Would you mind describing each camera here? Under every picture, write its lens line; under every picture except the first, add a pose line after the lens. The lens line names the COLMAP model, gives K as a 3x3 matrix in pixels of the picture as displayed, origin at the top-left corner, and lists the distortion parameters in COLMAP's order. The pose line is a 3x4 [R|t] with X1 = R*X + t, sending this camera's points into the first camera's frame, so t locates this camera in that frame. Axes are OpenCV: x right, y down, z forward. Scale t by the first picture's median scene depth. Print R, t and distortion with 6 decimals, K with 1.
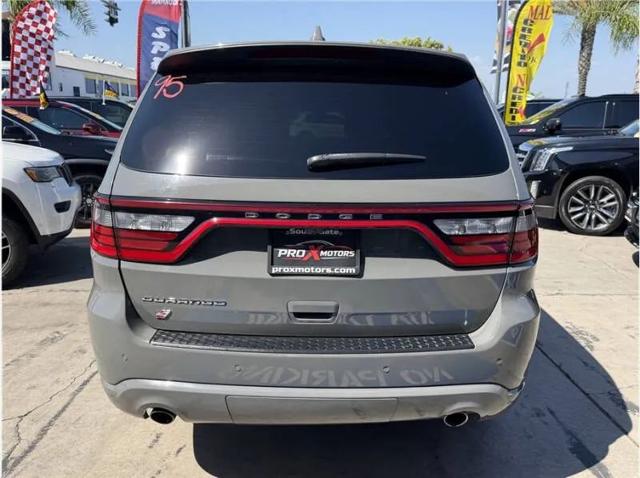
lens RADIAL K [[559.8, 0, 316.6], [0, 559.8, 240.4], [0, 0, 1]] dist [0.028001, -0.046601]
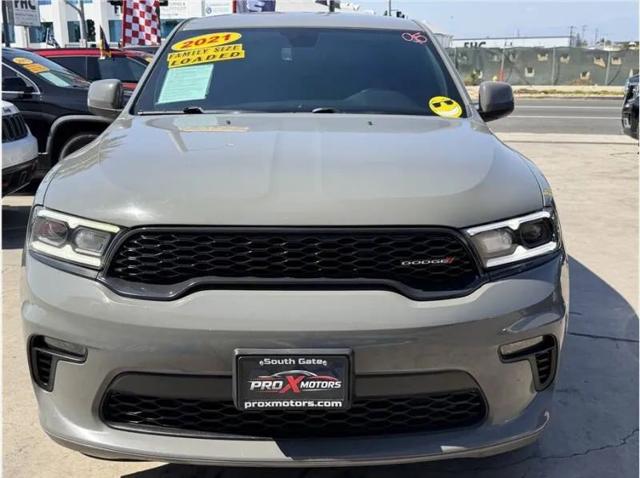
lens RADIAL K [[738.1, 0, 319.9], [0, 738.1, 239.9], [0, 0, 1]] dist [0.064725, 0.000000]
pose [[0.923800, 0.075390, -0.375379, 0.667504], [-0.073230, 0.997114, 0.020042, -0.008164], [0.375807, 0.008975, 0.926655, 0.162999]]
